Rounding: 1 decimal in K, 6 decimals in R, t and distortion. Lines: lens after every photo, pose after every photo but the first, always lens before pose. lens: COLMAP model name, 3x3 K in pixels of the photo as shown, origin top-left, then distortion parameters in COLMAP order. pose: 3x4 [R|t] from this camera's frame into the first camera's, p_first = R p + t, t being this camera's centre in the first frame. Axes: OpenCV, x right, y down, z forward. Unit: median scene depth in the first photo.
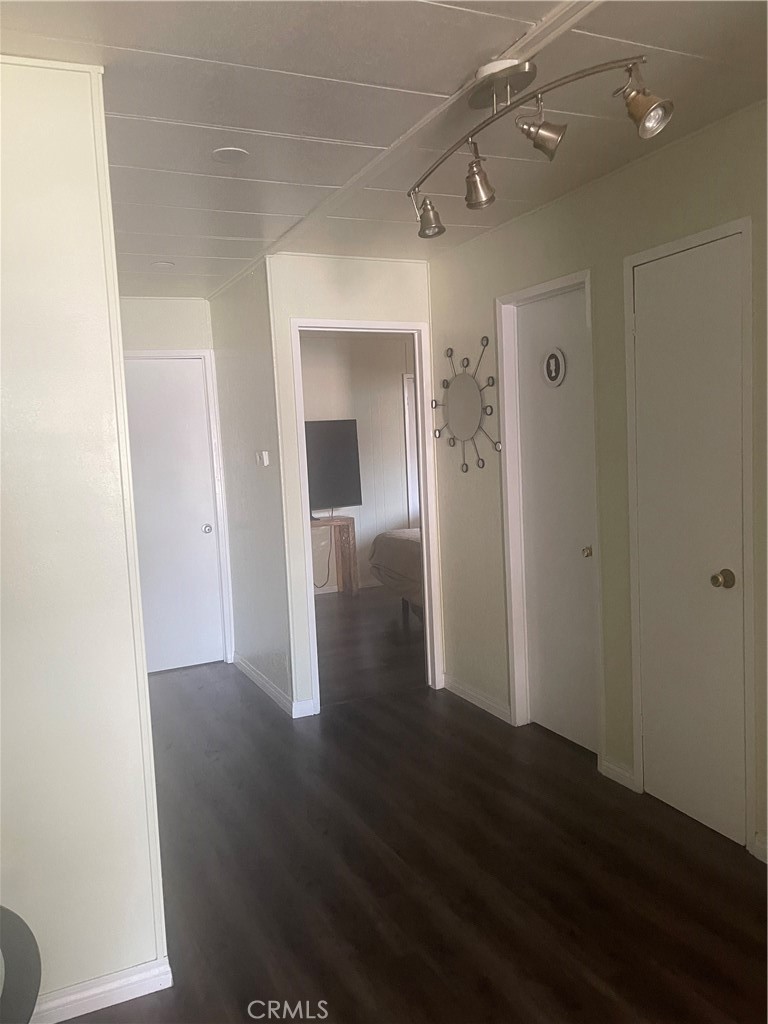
lens RADIAL K [[776.1, 0, 384.0], [0, 776.1, 512.0], [0, 0, 1]] dist [0.043200, -0.009928]
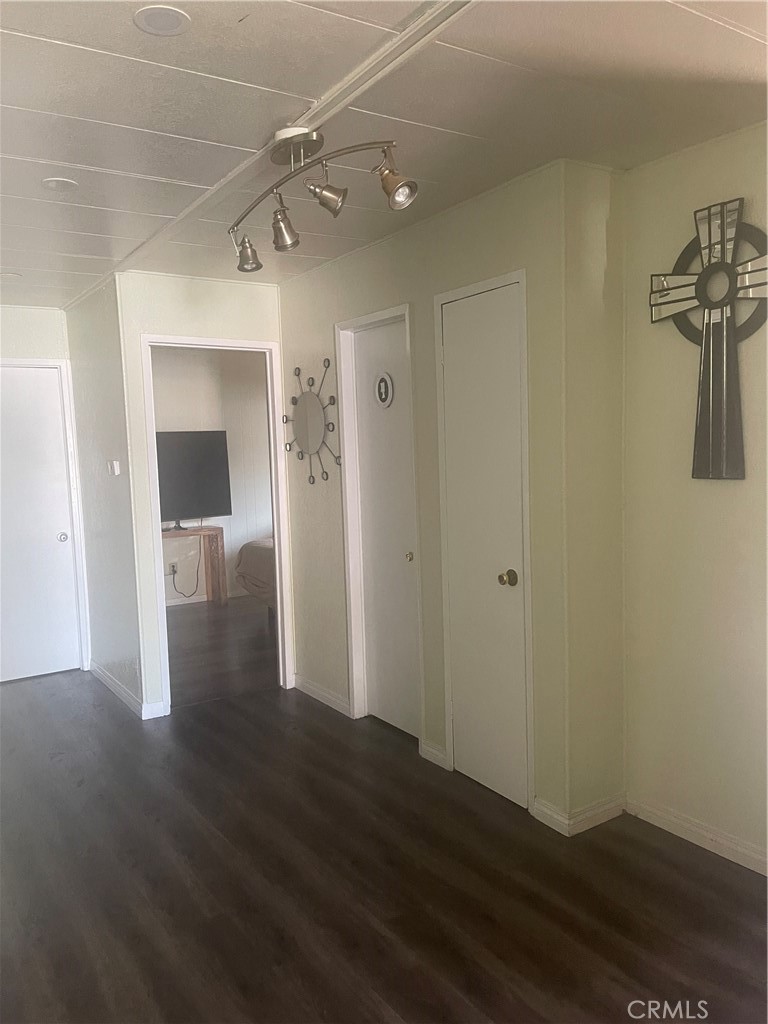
lens RADIAL K [[779.4, 0, 388.8], [0, 779.4, 519.3], [0, 0, 1]] dist [0.049354, -0.002183]
pose [[0.990671, 0.005482, 0.136167, 0.067173], [-0.004536, 0.999963, -0.007251, 0.005114], [-0.136202, 0.006566, 0.990659, -0.083565]]
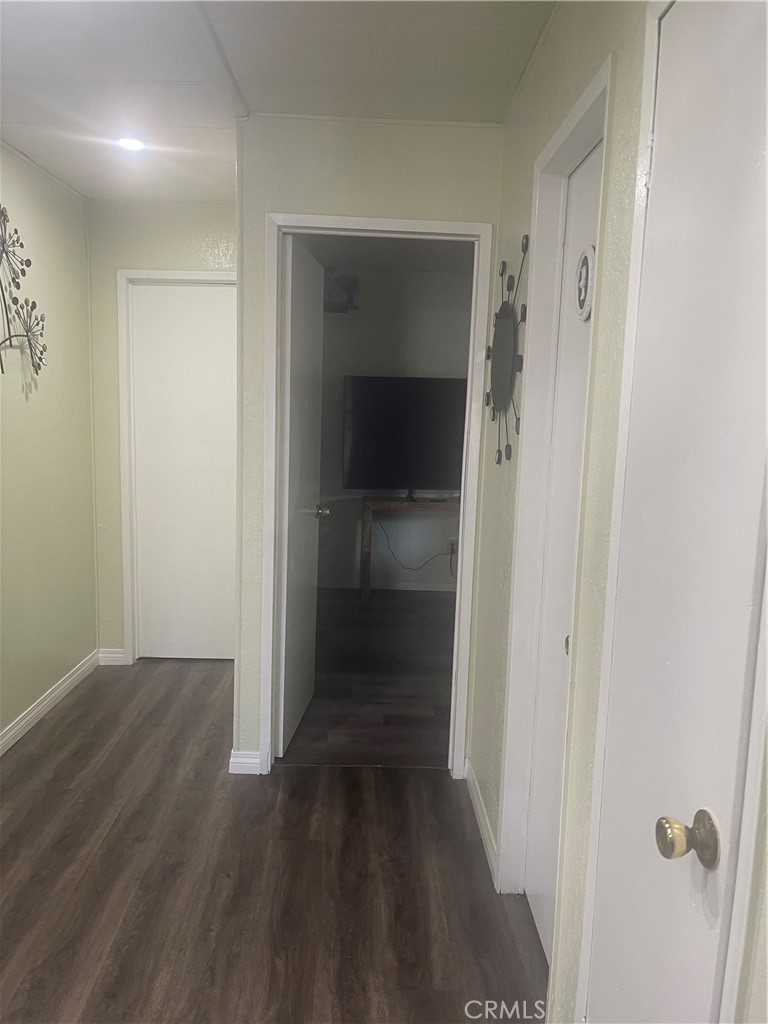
lens RADIAL K [[776.1, 0, 384.0], [0, 776.1, 512.0], [0, 0, 1]] dist [0.043200, -0.009928]
pose [[0.906763, 0.137906, -0.398450, 0.289736], [-0.119792, 0.990318, 0.070142, -0.048338], [0.404266, -0.015871, 0.914504, 0.416478]]
